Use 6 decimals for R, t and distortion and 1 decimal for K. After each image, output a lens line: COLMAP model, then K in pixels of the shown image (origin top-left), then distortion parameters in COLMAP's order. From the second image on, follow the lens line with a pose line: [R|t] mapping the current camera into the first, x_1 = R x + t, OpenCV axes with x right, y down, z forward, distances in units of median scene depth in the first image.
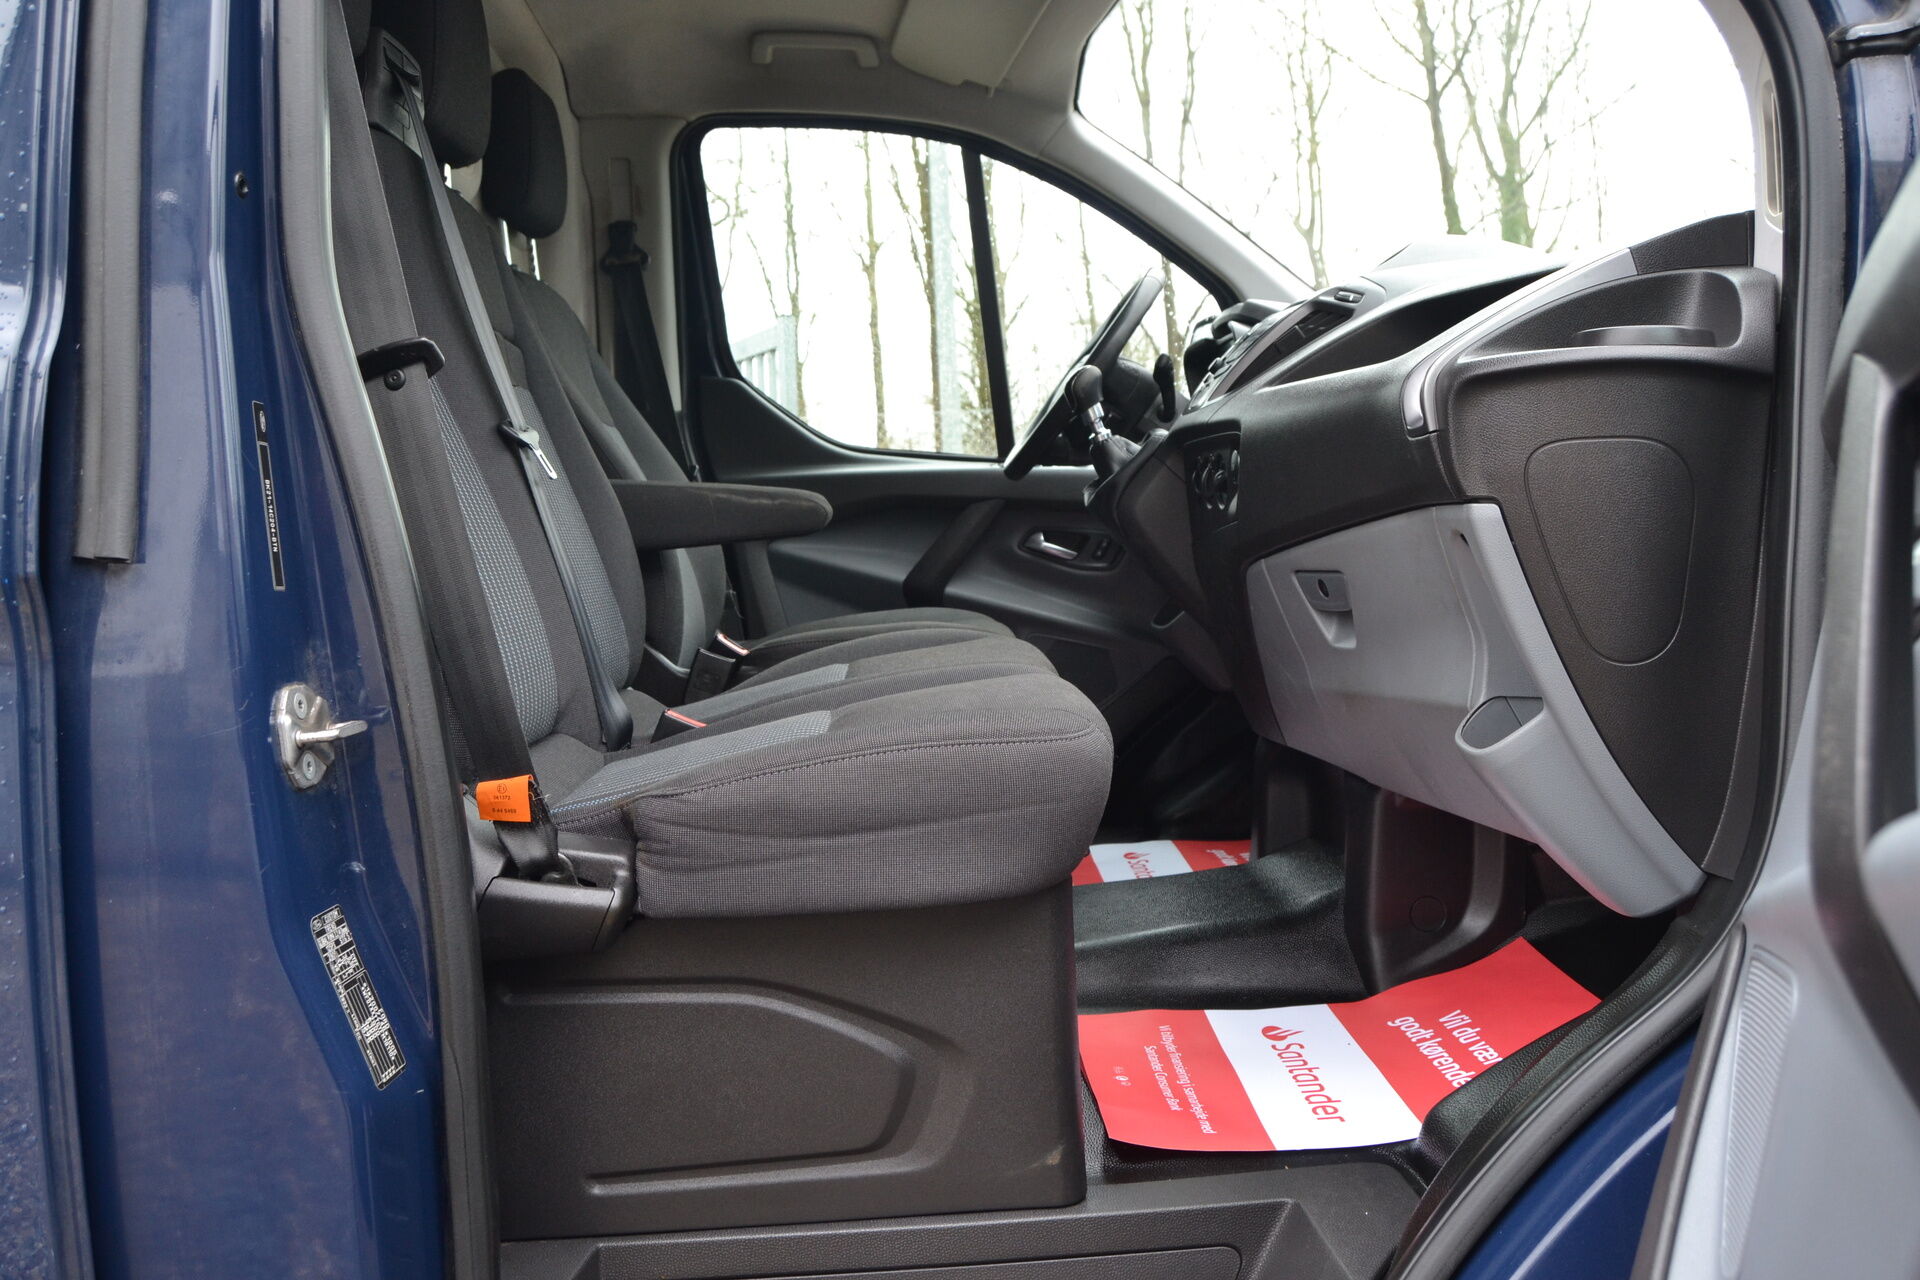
lens RADIAL K [[1518.7, 0, 957.8], [0, 1518.7, 647.7], [0, 0, 1]] dist [-0.097559, 0.043527]
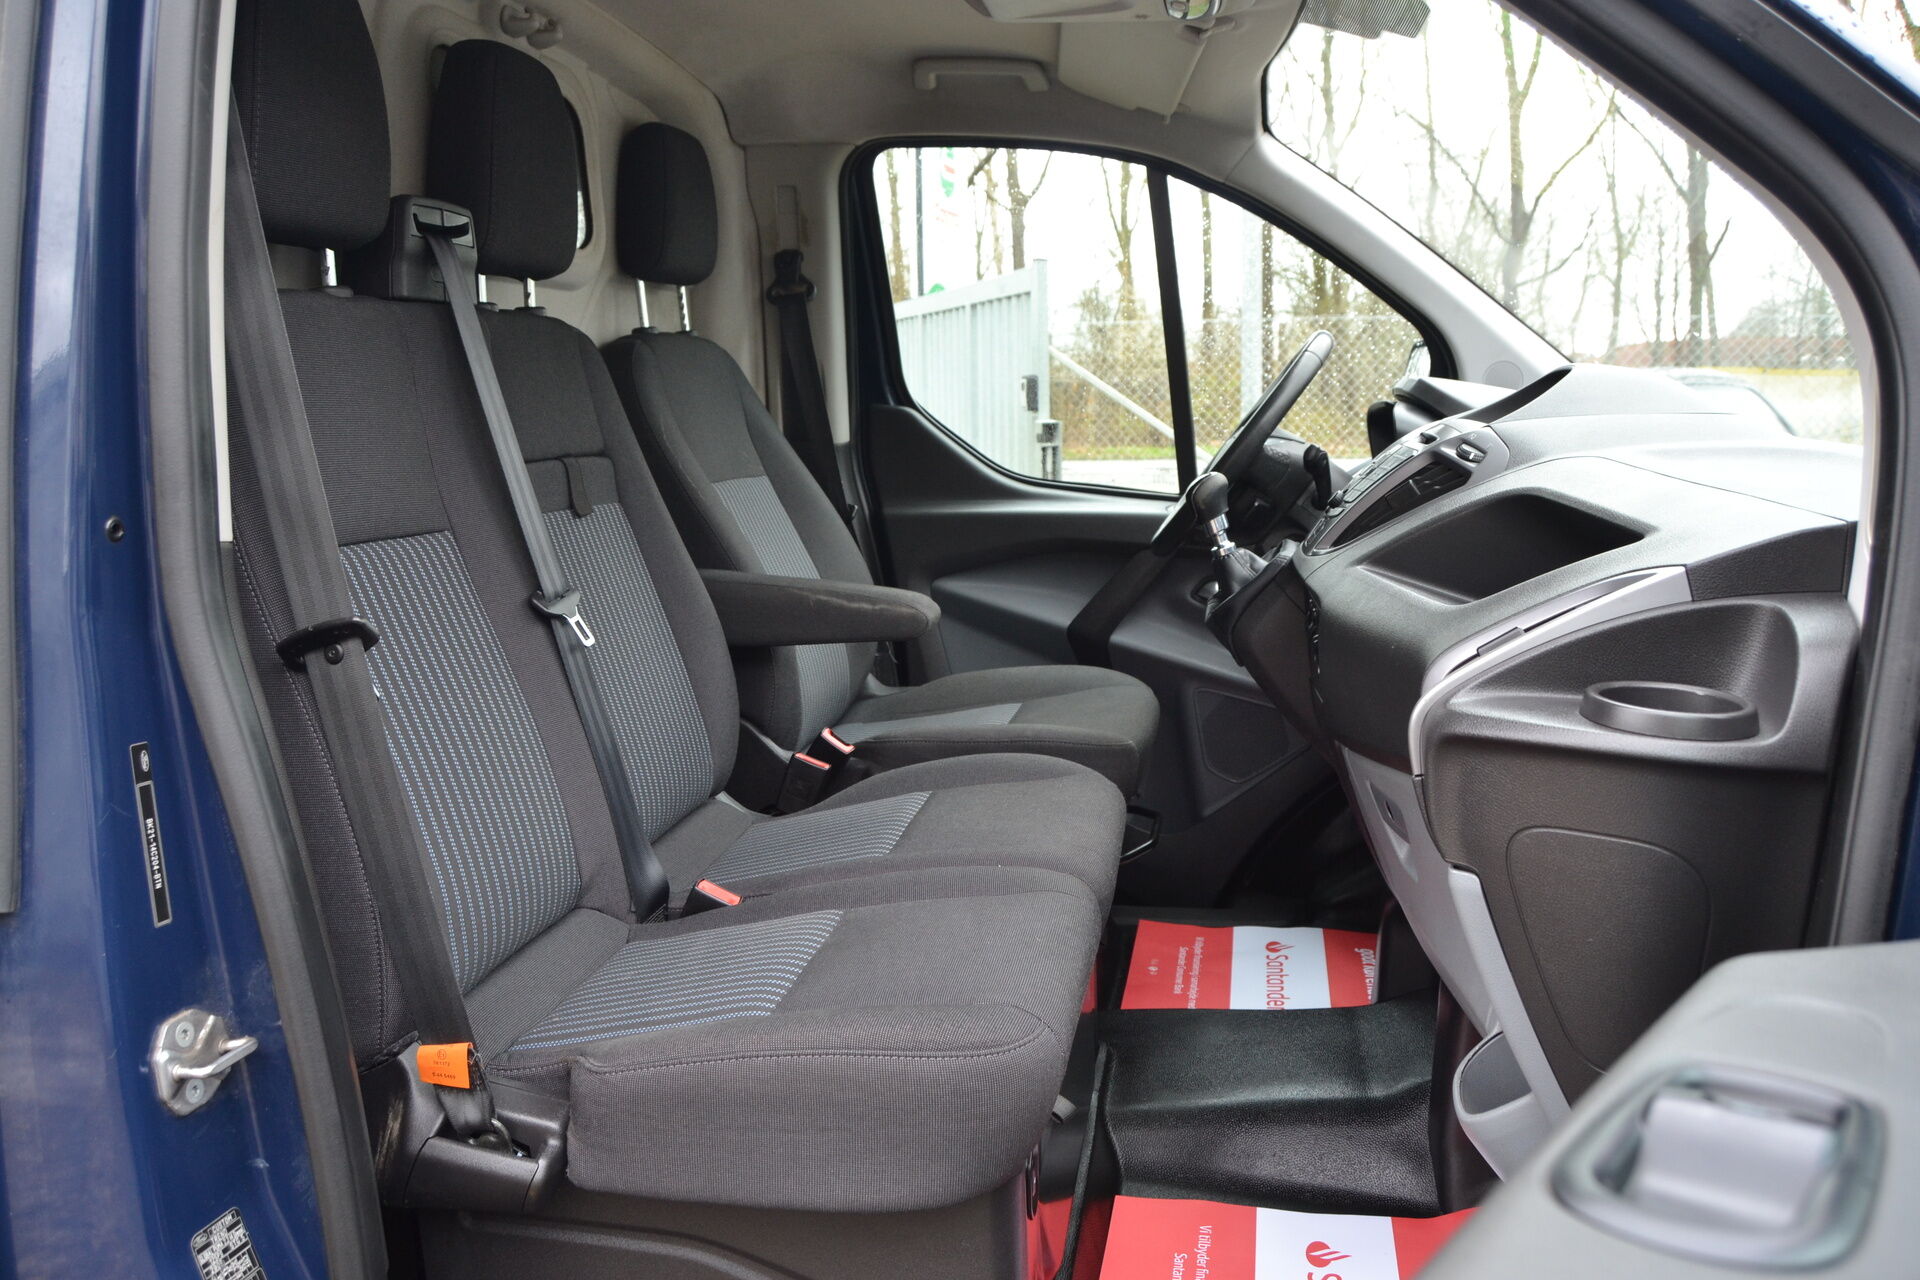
lens RADIAL K [[1518.7, 0, 957.8], [0, 1518.7, 647.7], [0, 0, 1]] dist [-0.097559, 0.043527]
pose [[0.976910, 0.056323, -0.206095, 0.130198], [-0.037846, 0.994991, 0.092523, -0.159895], [0.210274, -0.082586, 0.974148, 0.064017]]
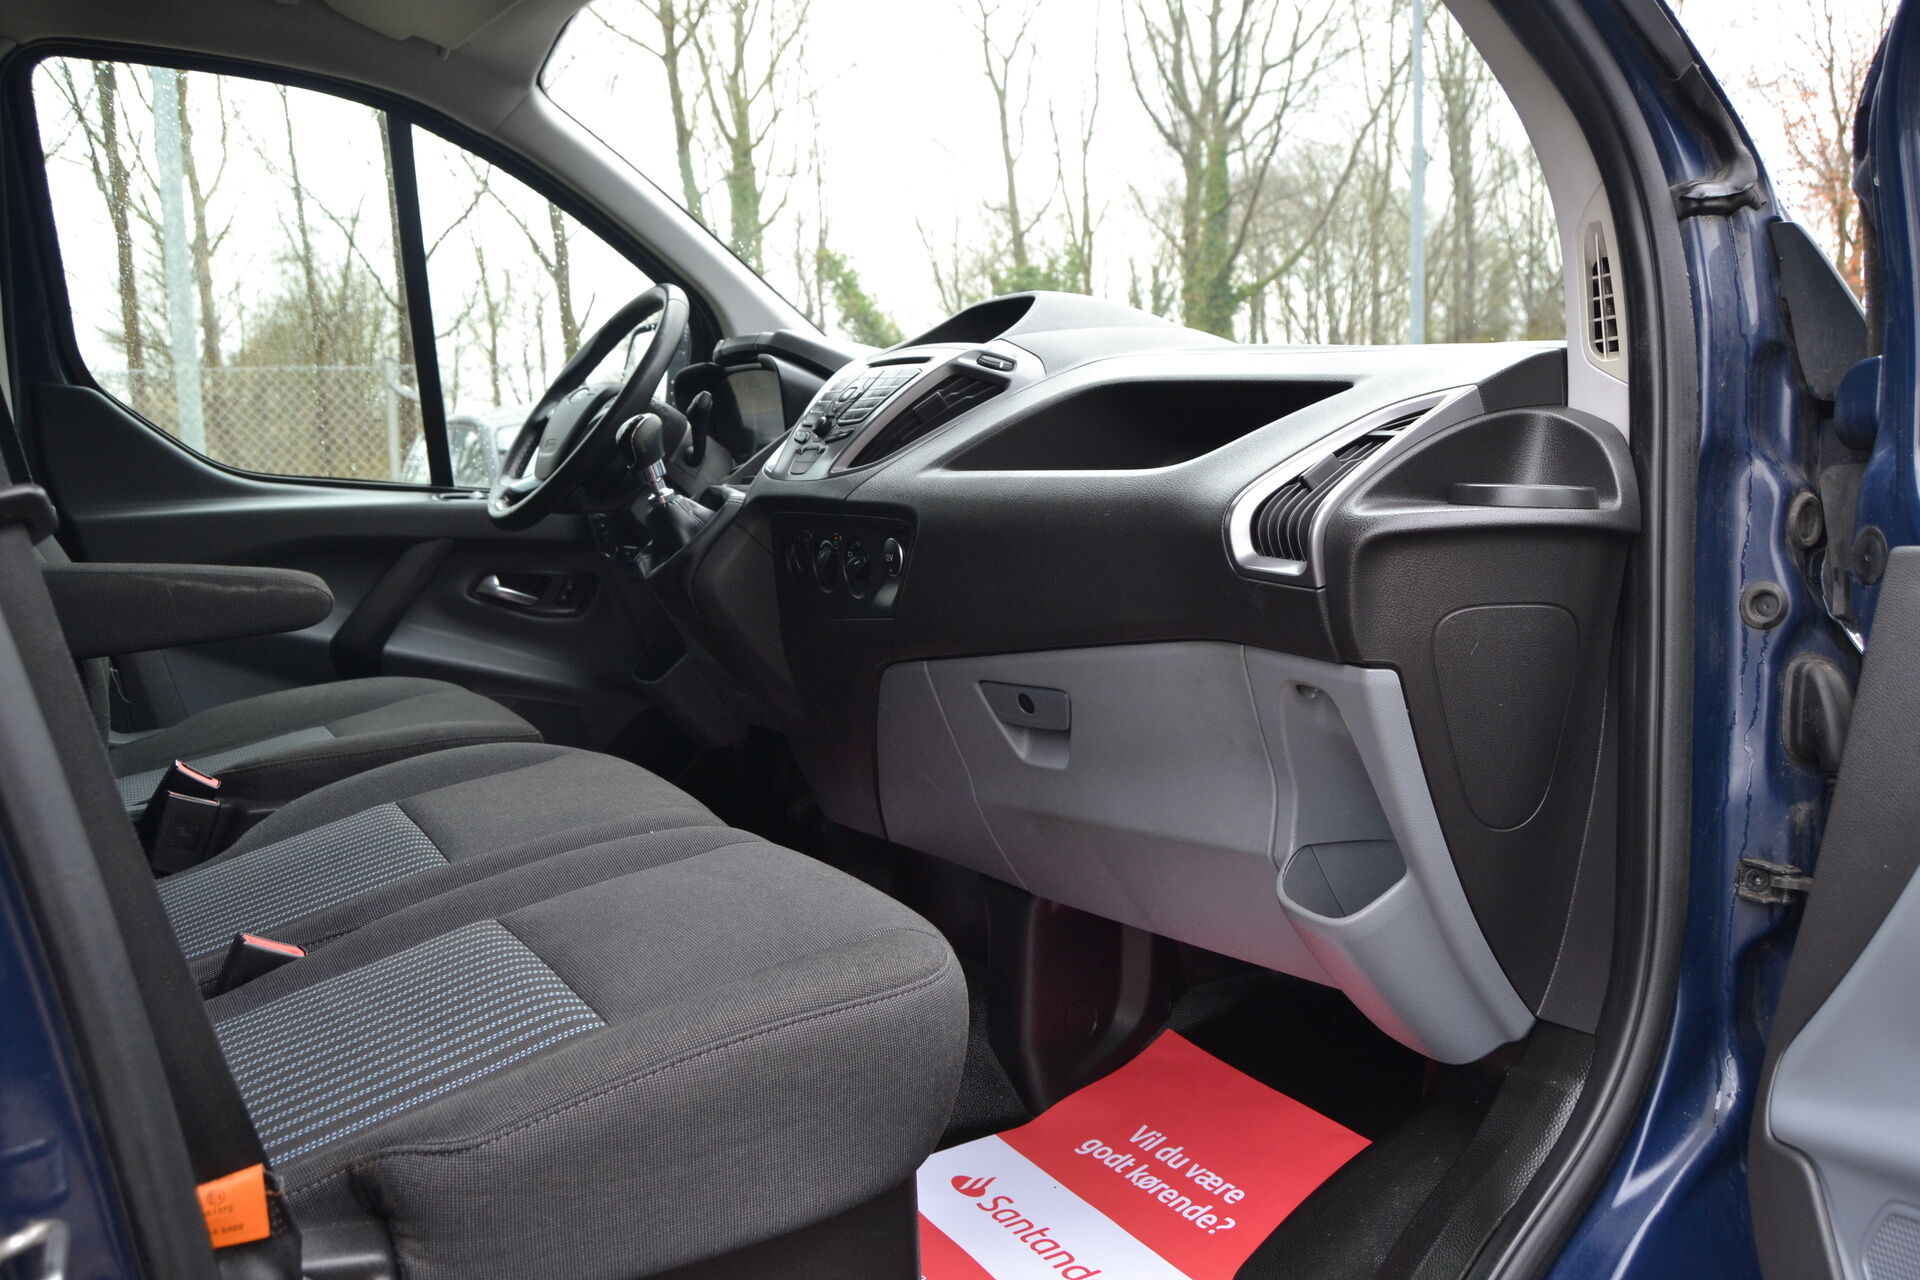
lens RADIAL K [[1518.7, 0, 957.8], [0, 1518.7, 647.7], [0, 0, 1]] dist [-0.097559, 0.043527]
pose [[0.877075, -0.049916, 0.477753, -0.170529], [0.033983, 0.998542, 0.041941, -0.085412], [-0.479150, -0.020550, 0.877492, 0.175400]]
